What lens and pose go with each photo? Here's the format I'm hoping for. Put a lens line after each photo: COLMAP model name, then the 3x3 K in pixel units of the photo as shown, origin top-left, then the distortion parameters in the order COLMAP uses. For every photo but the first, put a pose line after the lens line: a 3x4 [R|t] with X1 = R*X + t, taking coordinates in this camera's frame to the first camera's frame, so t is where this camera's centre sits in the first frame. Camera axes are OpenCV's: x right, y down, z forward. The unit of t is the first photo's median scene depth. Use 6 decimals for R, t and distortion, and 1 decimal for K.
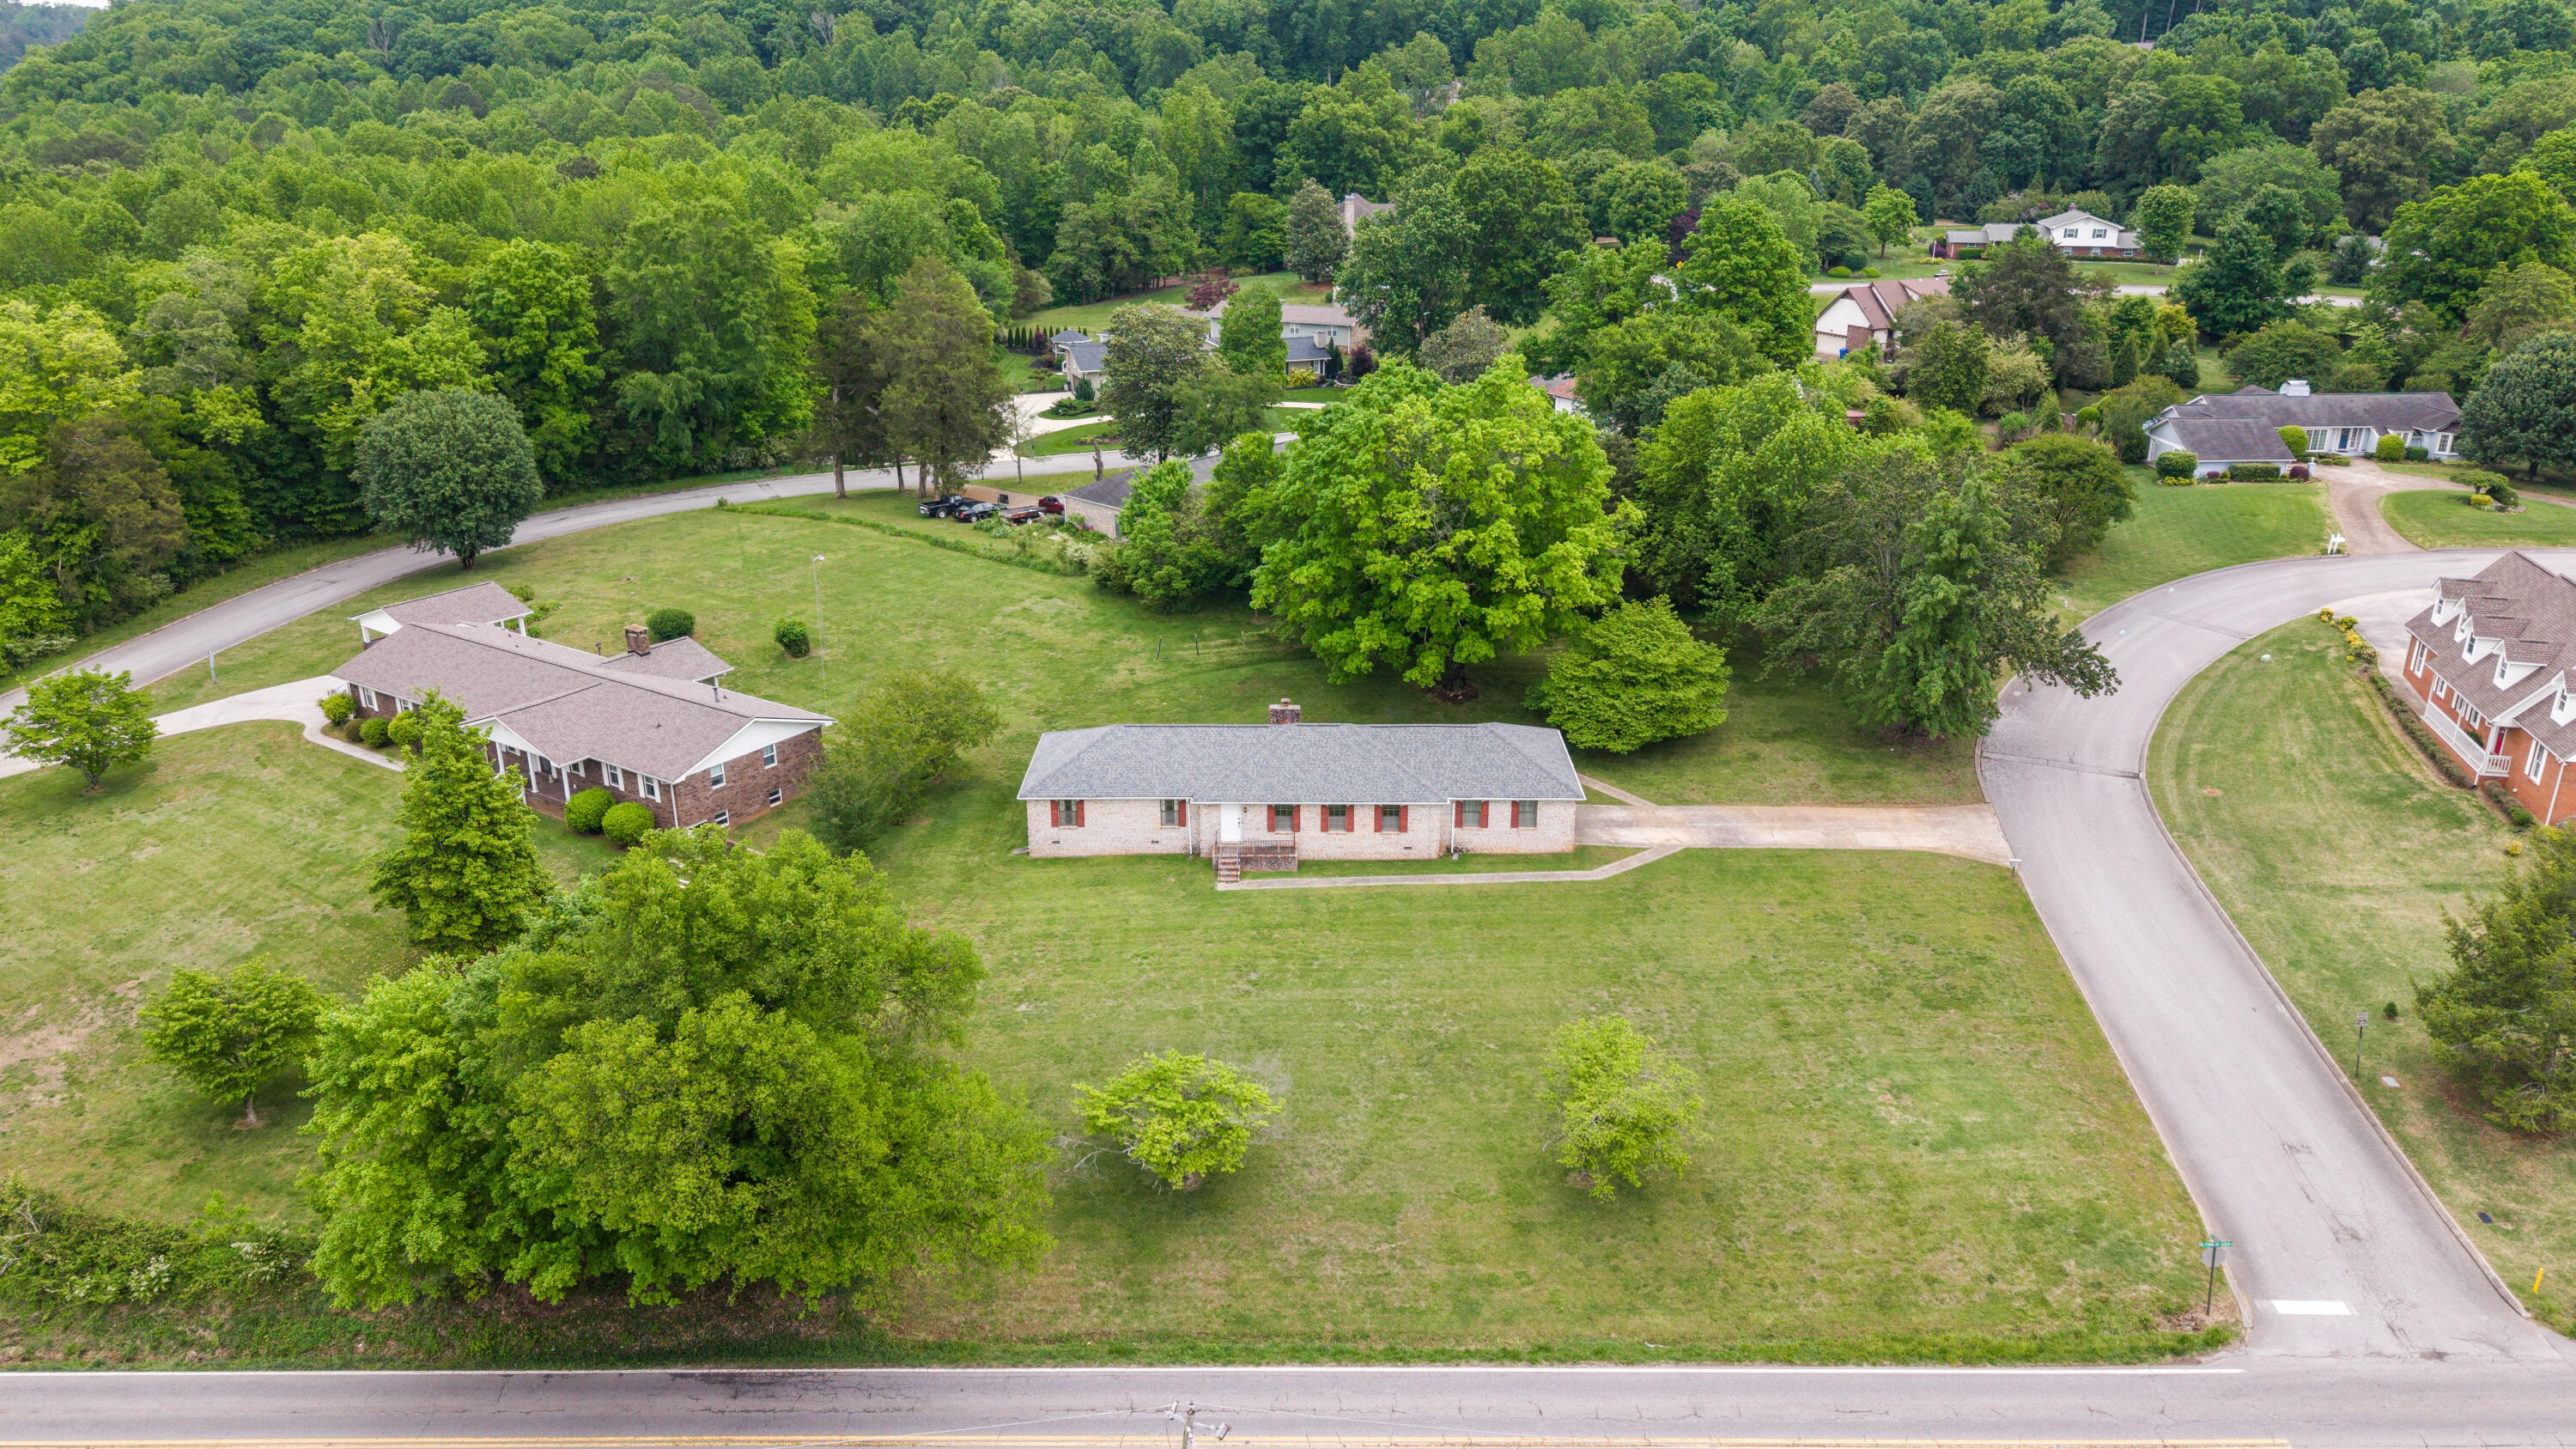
lens RADIAL K [[1790.1, 0, 1289.6], [0, 1790.1, 658.1], [0, 0, 1]] dist [0.011759, 0.002538]
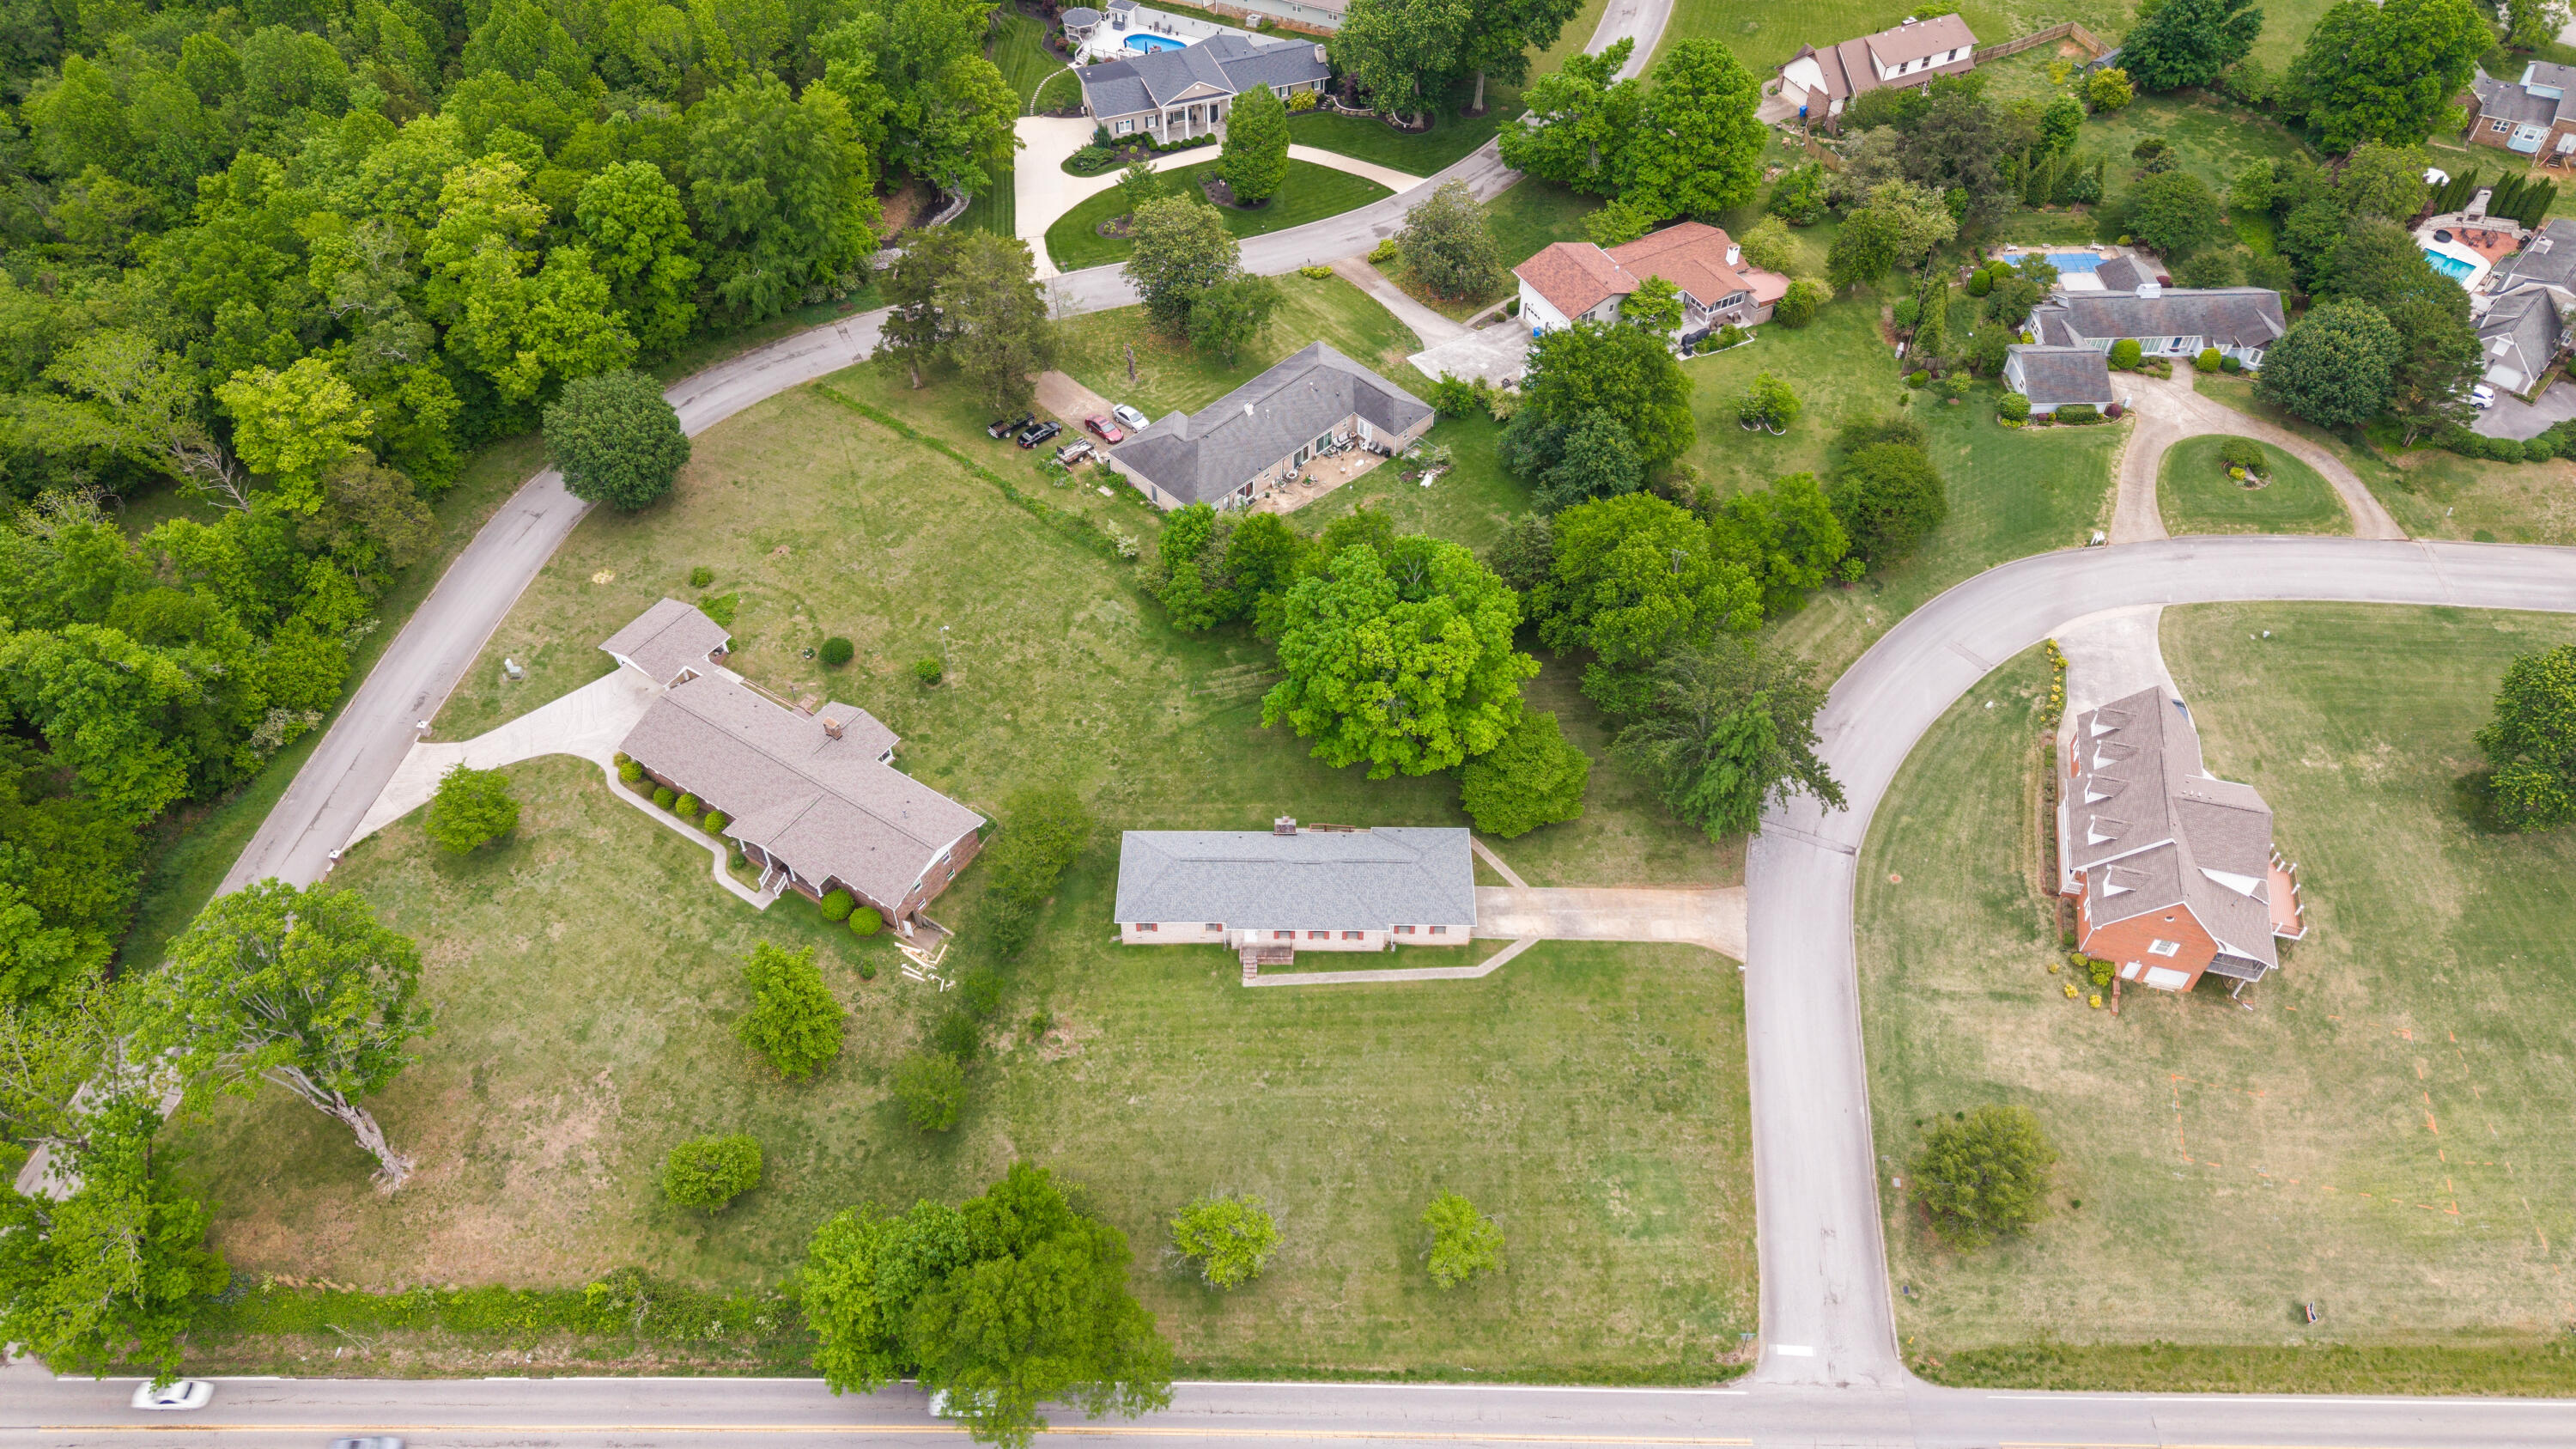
lens RADIAL K [[1771.1, 0, 1288.0], [0, 1771.1, 724.5], [0, 0, 1]] dist [0.045124, -0.039694]
pose [[0.999992, 0.003926, 0.000209, -0.001269], [-0.003572, 0.884856, 0.465850, -0.800128], [0.001644, -0.465847, 0.884864, -0.295856]]
